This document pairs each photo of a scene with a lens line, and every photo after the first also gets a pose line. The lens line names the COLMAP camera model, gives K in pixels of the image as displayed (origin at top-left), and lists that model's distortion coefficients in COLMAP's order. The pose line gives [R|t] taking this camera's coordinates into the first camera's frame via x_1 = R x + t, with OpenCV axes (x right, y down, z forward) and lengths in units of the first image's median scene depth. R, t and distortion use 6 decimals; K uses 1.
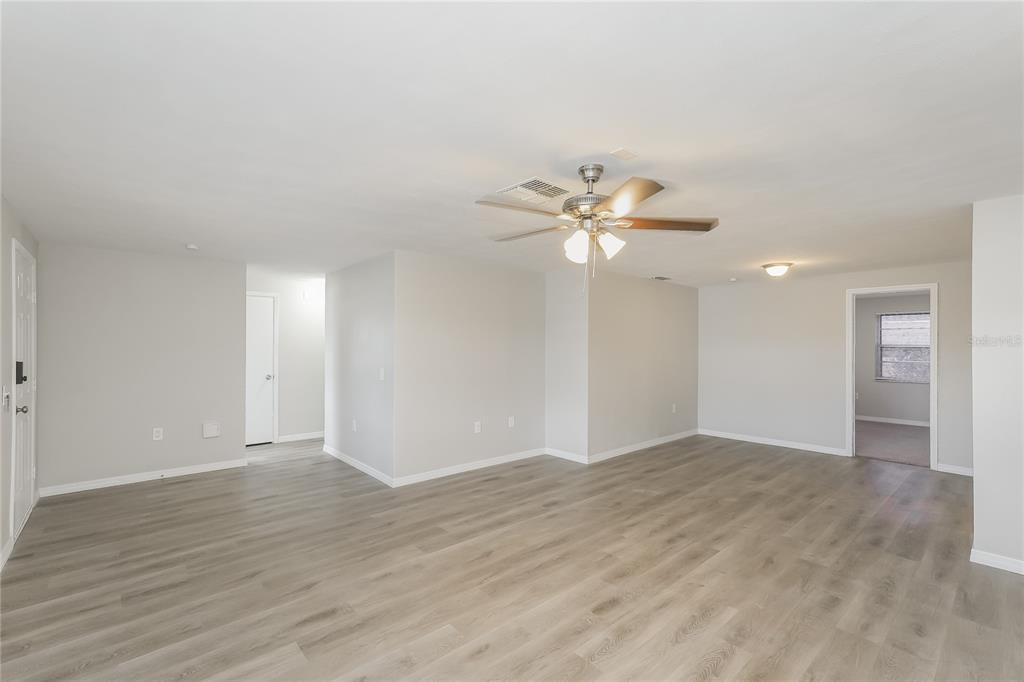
lens RADIAL K [[456.8, 0, 509.9], [0, 456.8, 347.8], [0, 0, 1]] dist [0.024048, 0.000091]
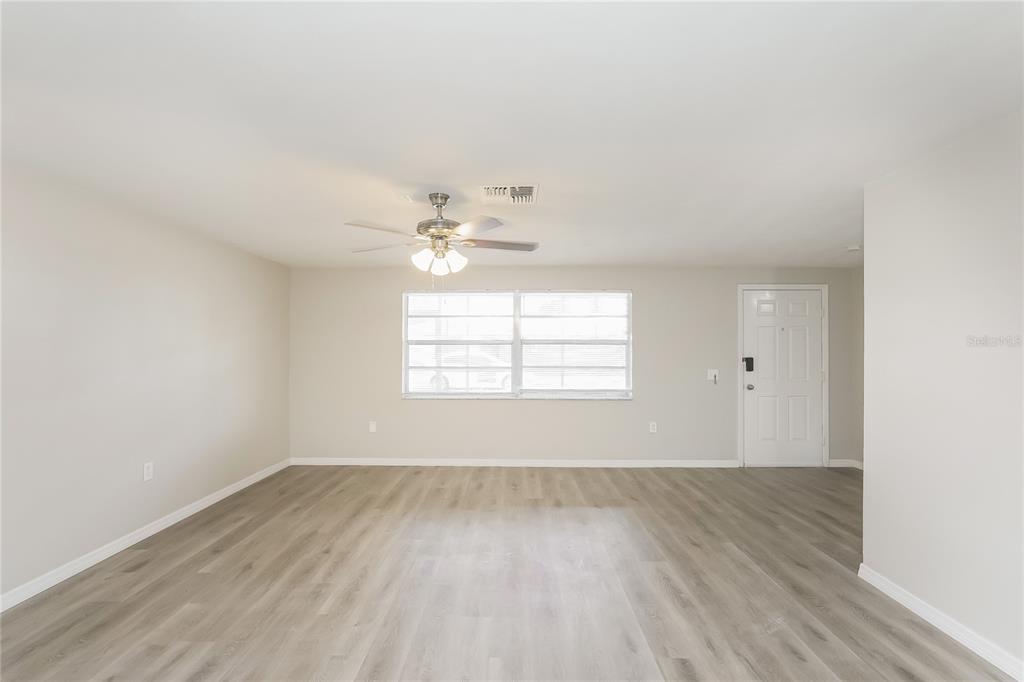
lens RADIAL K [[456.8, 0, 509.9], [0, 456.8, 347.8], [0, 0, 1]] dist [0.024048, 0.000091]
pose [[-0.676476, -0.009066, -0.736408, 0.839764], [-0.002838, 0.999949, -0.009703, 0.014519], [0.736459, -0.004474, -0.676468, 1.750247]]
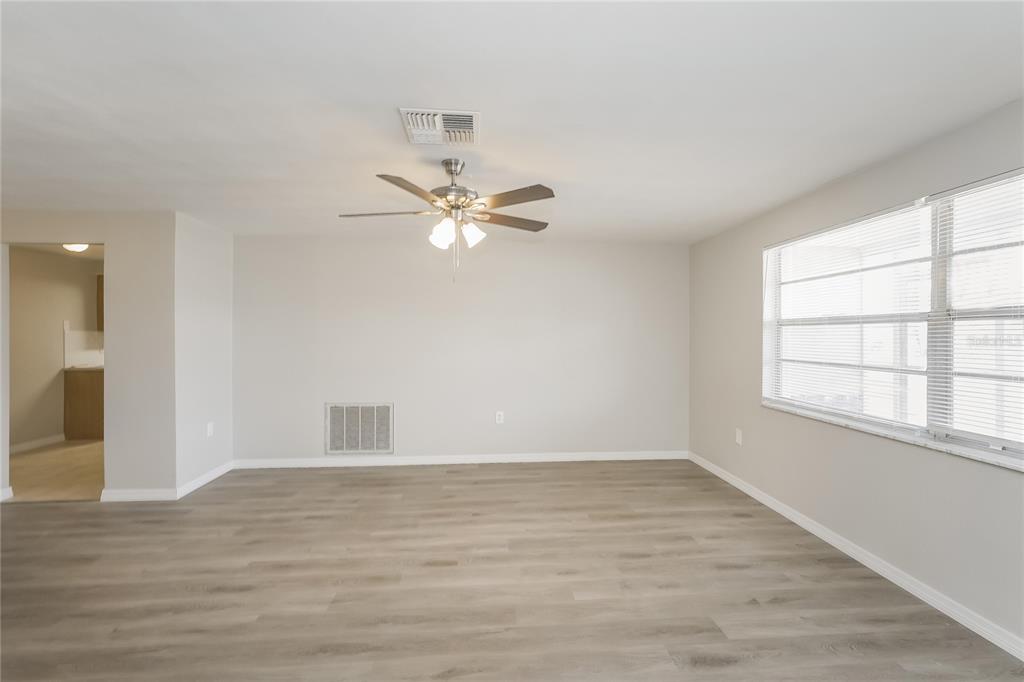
lens RADIAL K [[458.0, 0, 512.0], [0, 458.0, 341.0], [0, 0, 1]] dist [-0.003274, -0.000199]
pose [[-0.798103, -0.010720, 0.602425, -0.528013], [-0.001469, 0.999873, 0.015847, 0.006599], [-0.602519, 0.011763, -0.798018, 1.593463]]
